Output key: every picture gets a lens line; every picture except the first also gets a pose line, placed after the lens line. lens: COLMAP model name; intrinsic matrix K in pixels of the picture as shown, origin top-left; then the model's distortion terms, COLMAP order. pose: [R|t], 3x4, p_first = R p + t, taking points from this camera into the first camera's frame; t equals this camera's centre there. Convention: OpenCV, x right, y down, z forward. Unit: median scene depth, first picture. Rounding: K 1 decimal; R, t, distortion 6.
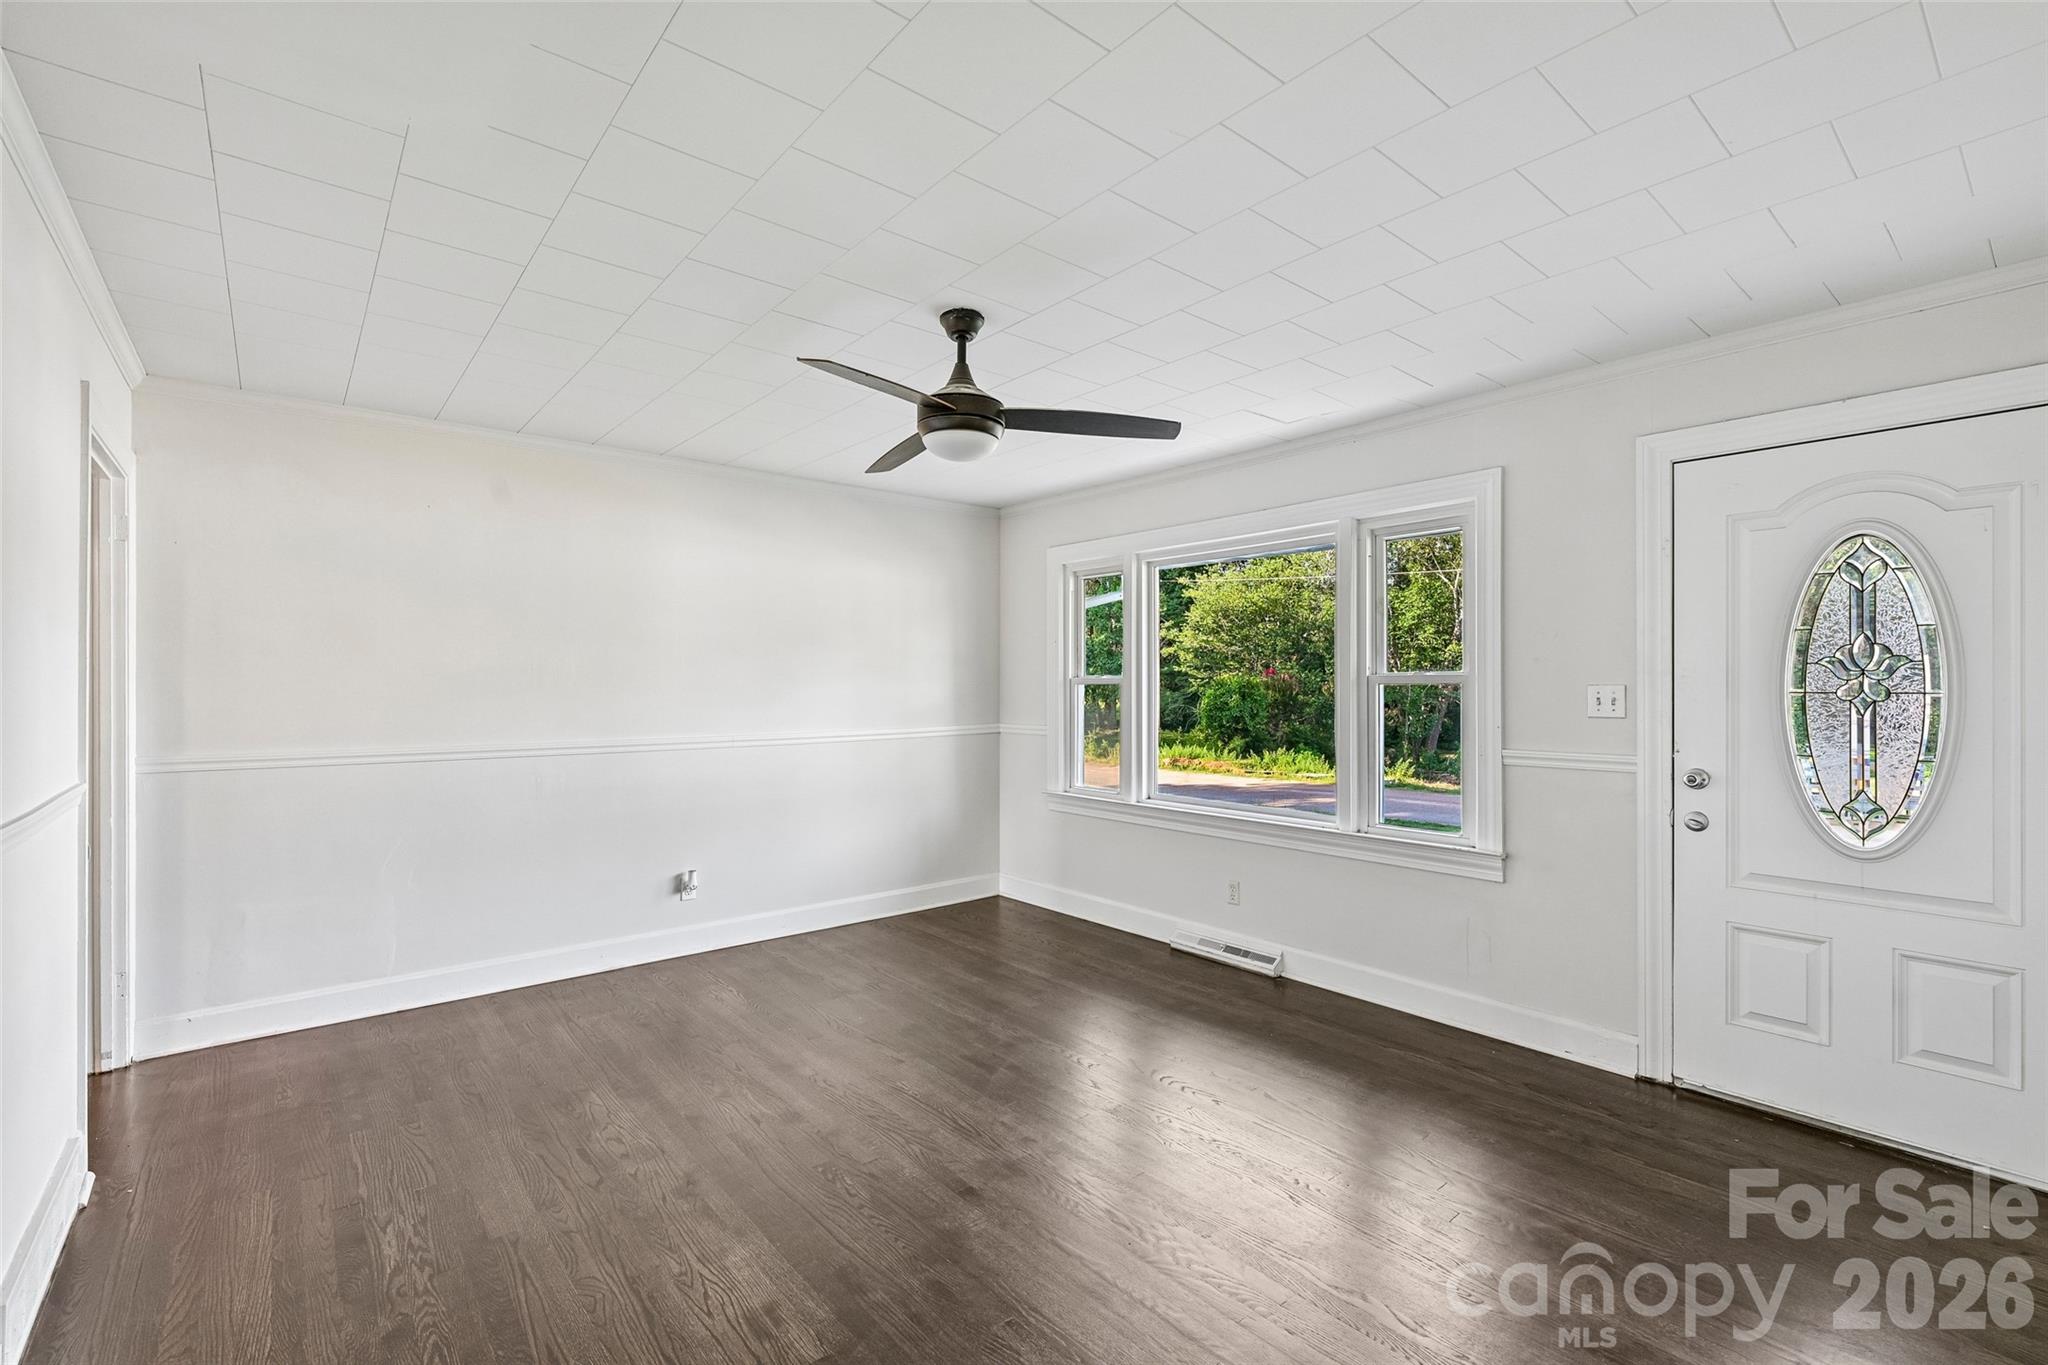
lens RADIAL K [[907.5, 0, 1024.0], [0, 907.5, 682.5], [0, 0, 1]] dist [0.001966, 0.000143]
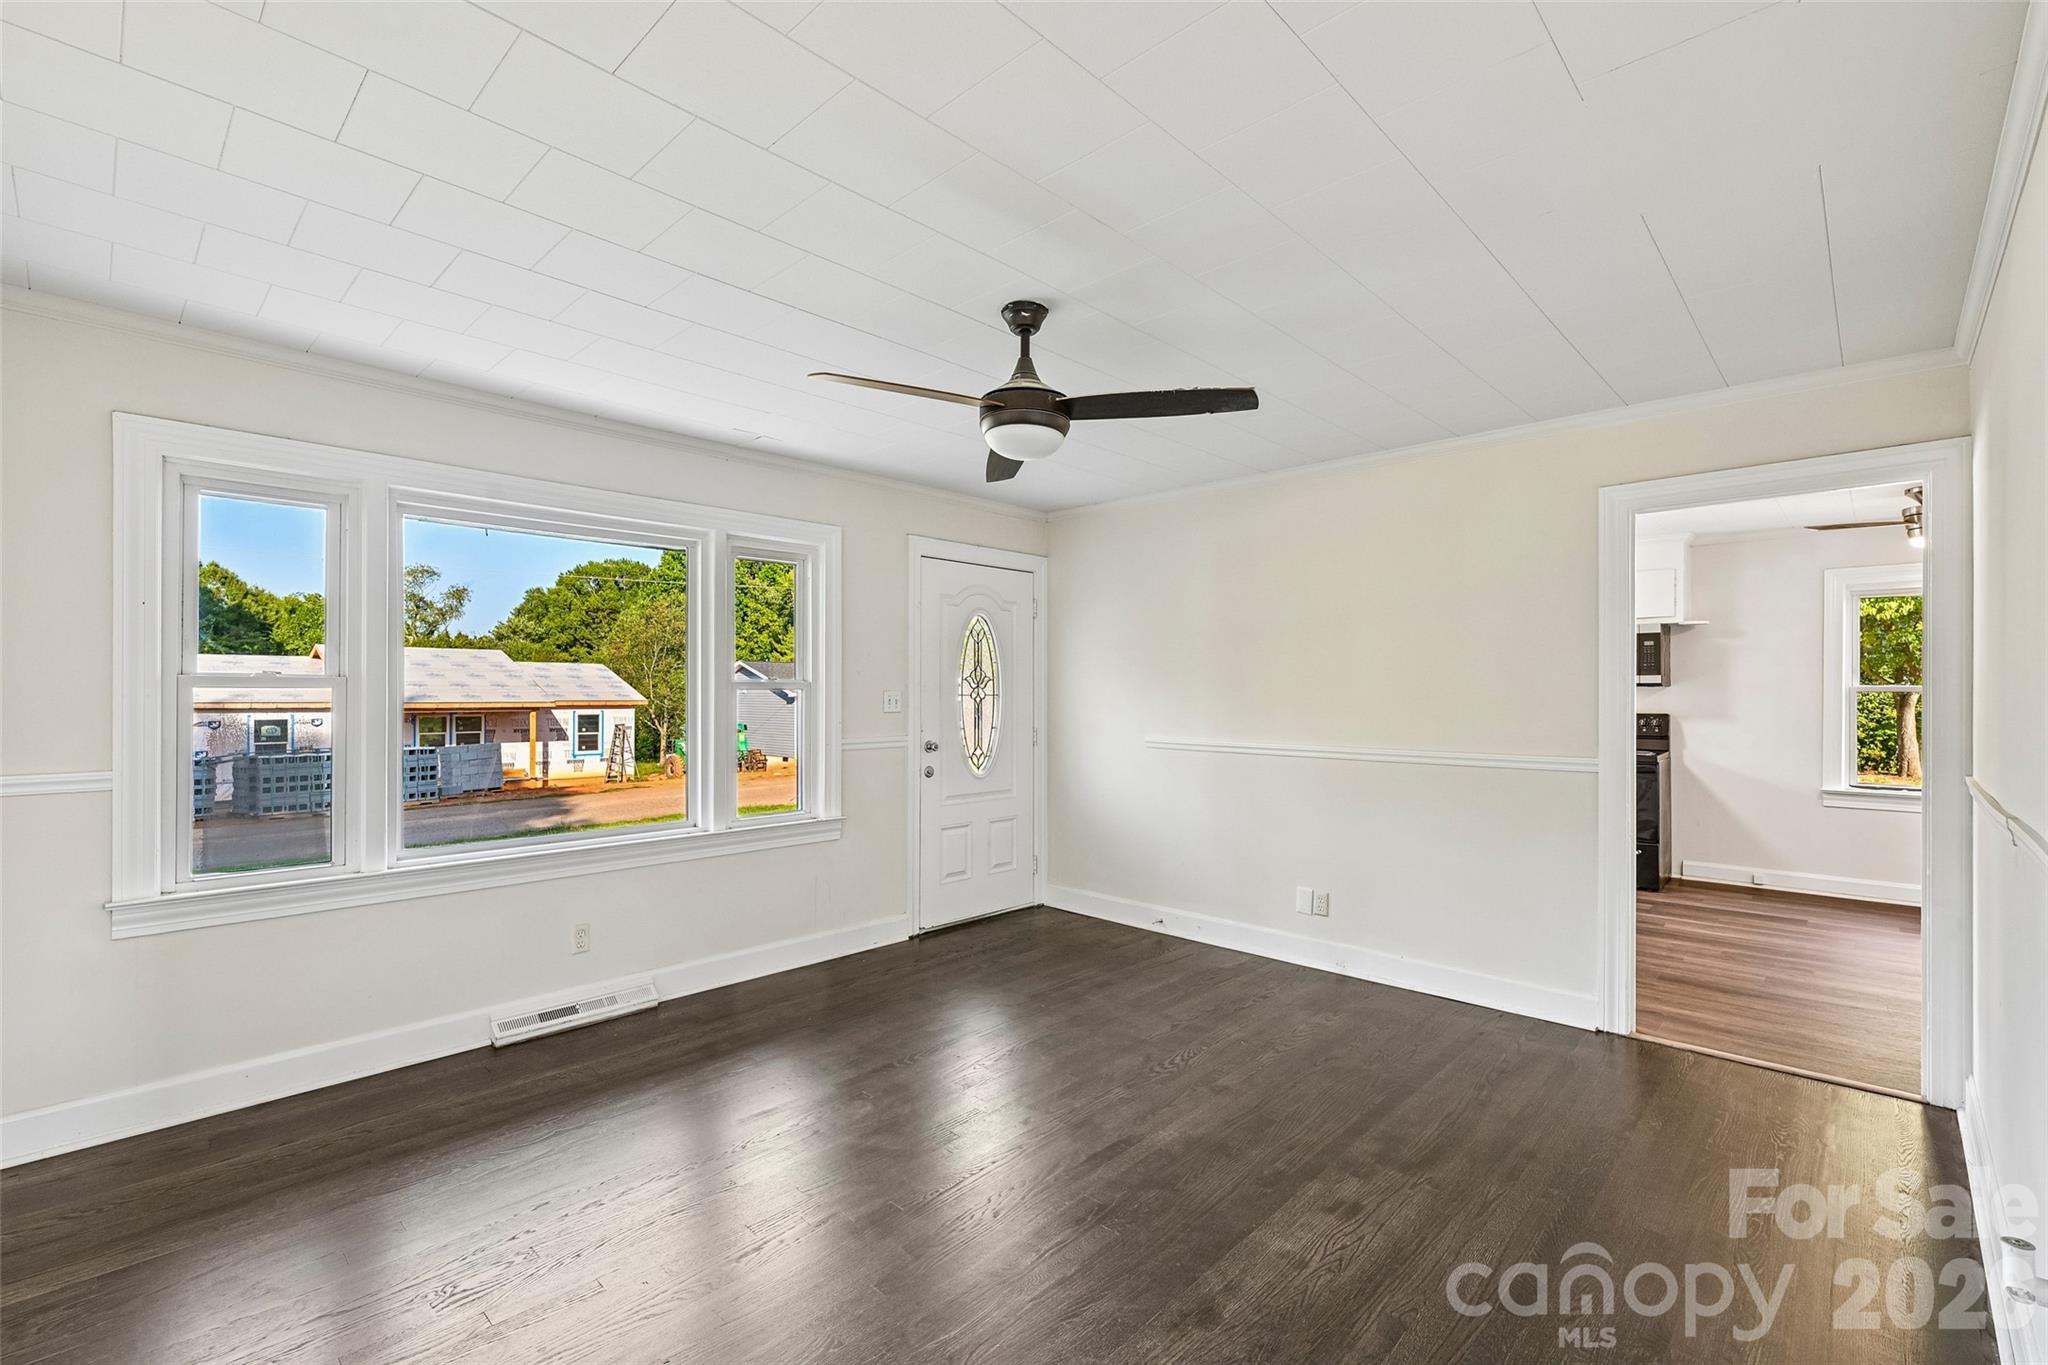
lens RADIAL K [[903.2, 0, 1018.5], [0, 903.2, 690.5], [0, 0, 1]] dist [-0.000582, 0.000106]
pose [[-0.120057, -0.001084, 0.992766, -0.851511], [-0.008160, 0.999967, 0.000105, 0.000723], [-0.992733, -0.008088, -0.120062, 0.935966]]
